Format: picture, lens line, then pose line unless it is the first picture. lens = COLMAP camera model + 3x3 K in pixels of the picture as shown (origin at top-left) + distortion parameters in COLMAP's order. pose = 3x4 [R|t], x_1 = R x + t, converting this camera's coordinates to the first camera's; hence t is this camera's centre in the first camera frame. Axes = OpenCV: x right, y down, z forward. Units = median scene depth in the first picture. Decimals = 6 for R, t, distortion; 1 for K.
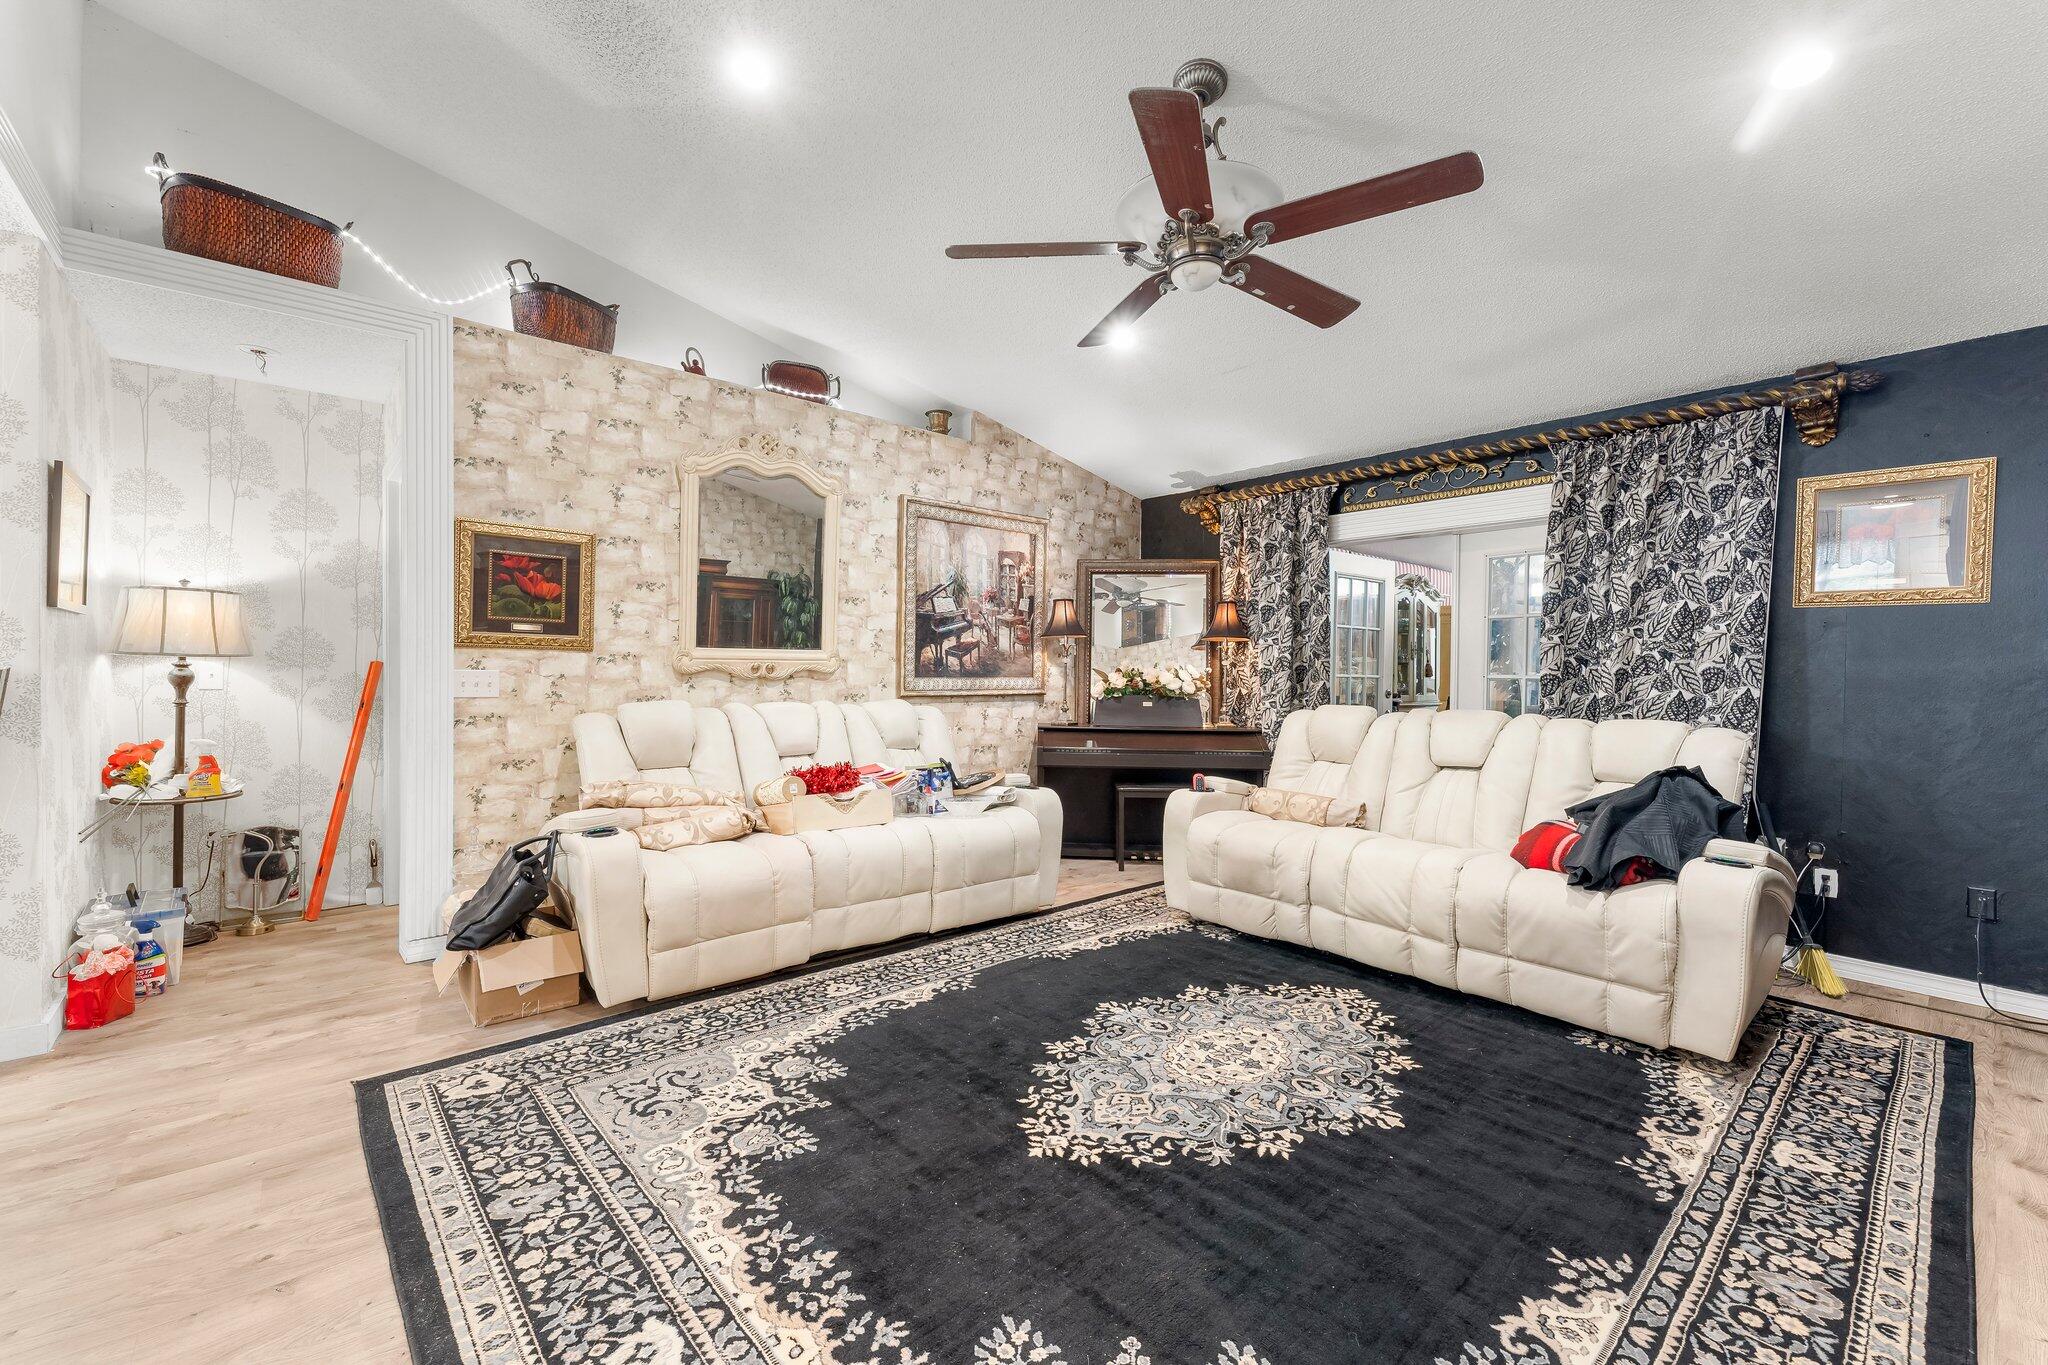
lens RADIAL K [[831.4, 0, 987.2], [0, 831.4, 679.3], [0, 0, 1]] dist [0.001717, -0.000567]
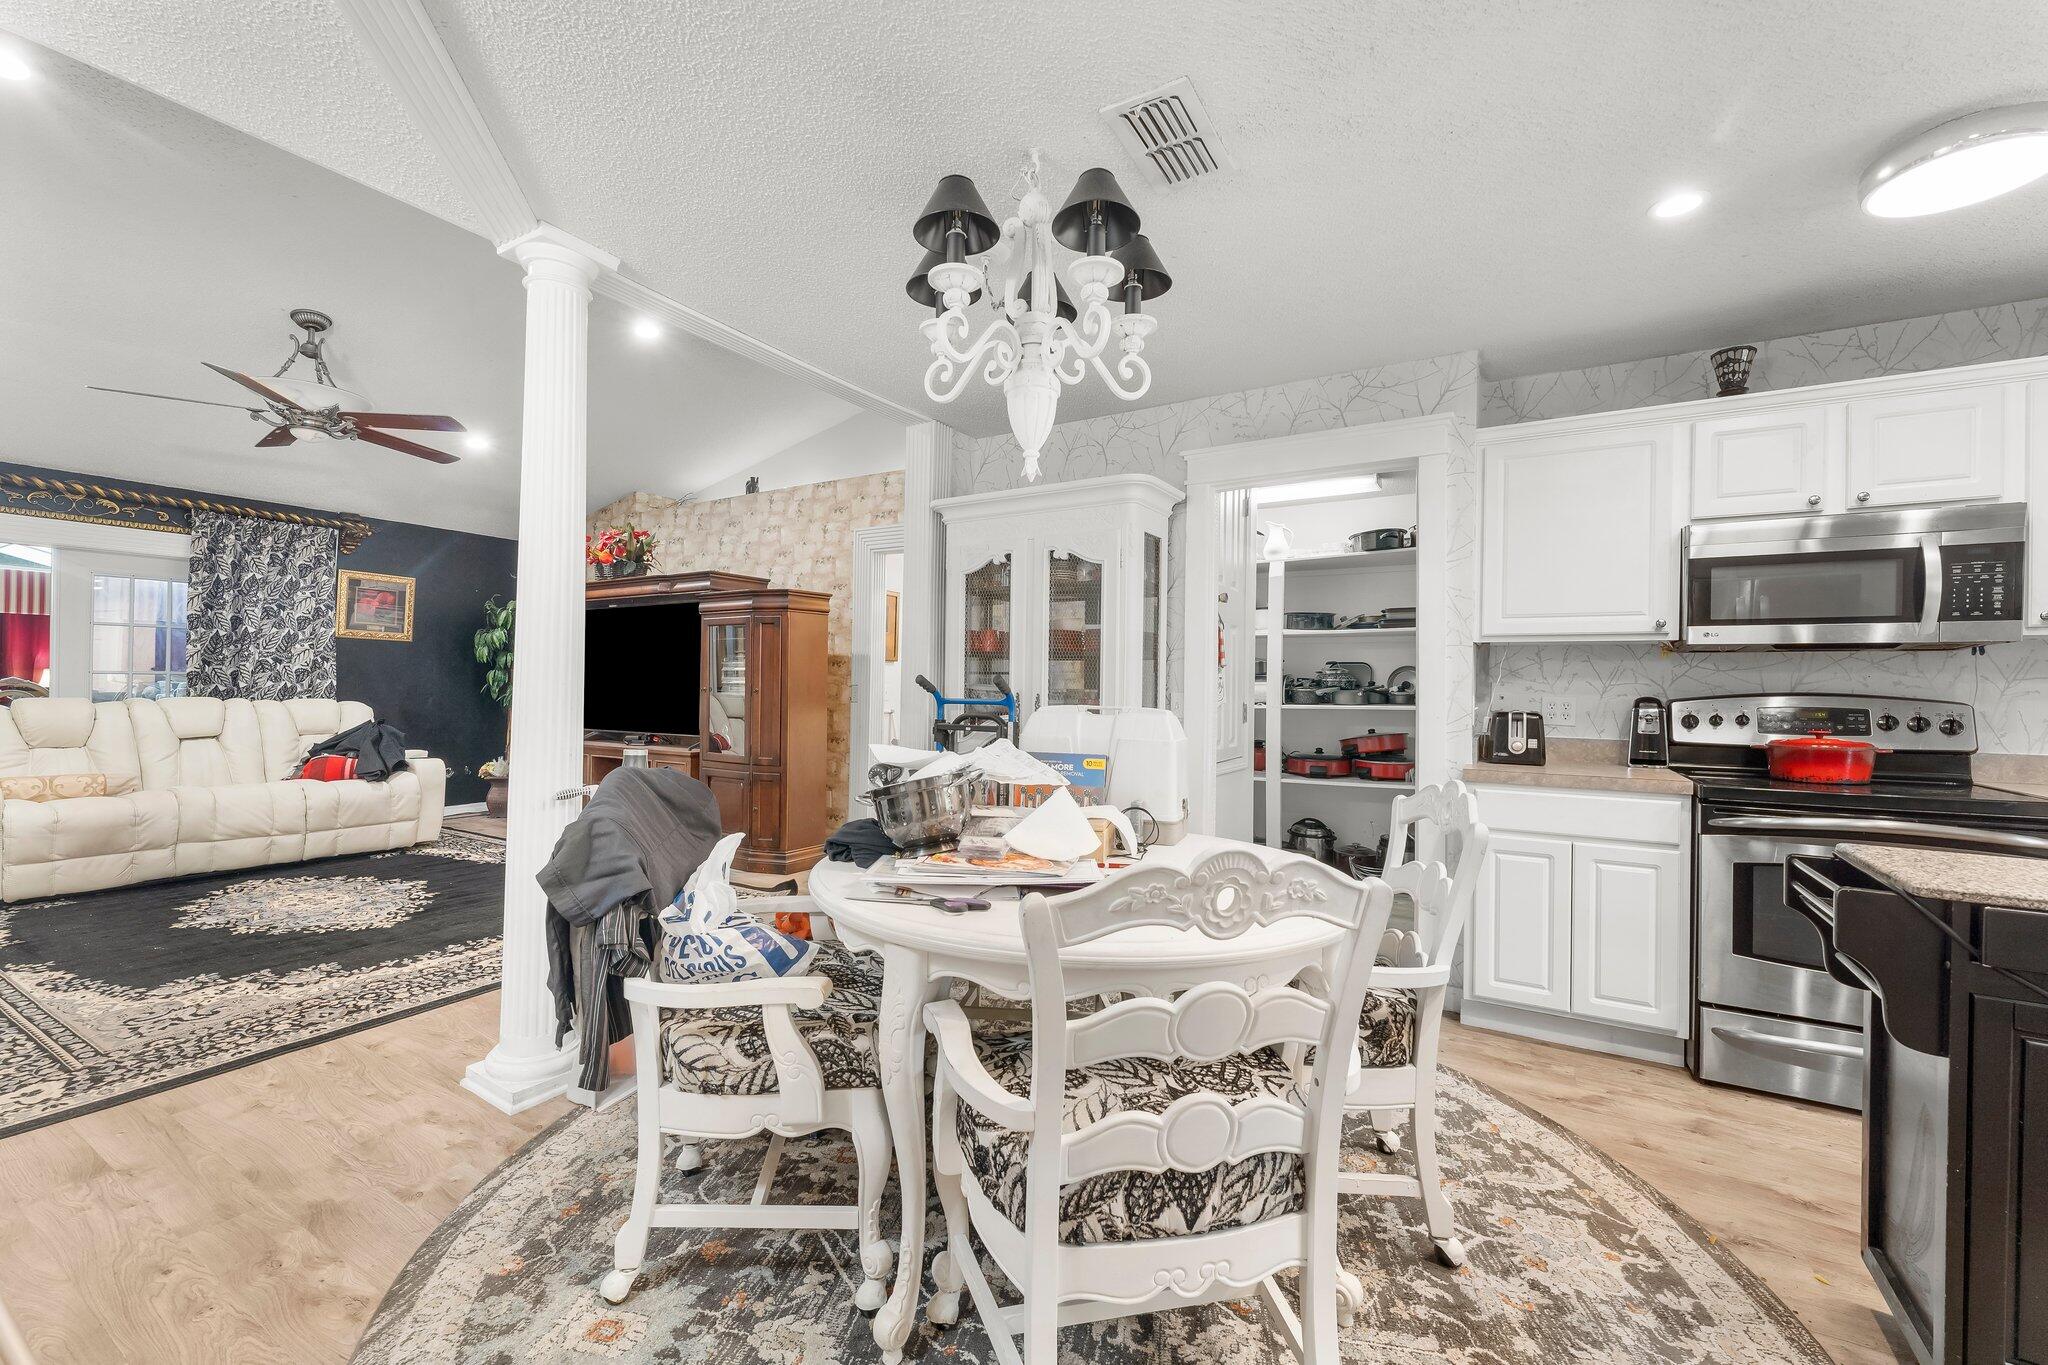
lens RADIAL K [[826.8, 0, 1024.0], [0, 826.8, 682.5], [0, 0, 1]] dist [0.002390, -0.000628]
pose [[-0.325854, -0.010795, 0.945358, -1.461723], [-0.008145, 0.999930, 0.008610, -0.013736], [-0.945385, -0.004894, -0.325920, 0.158702]]
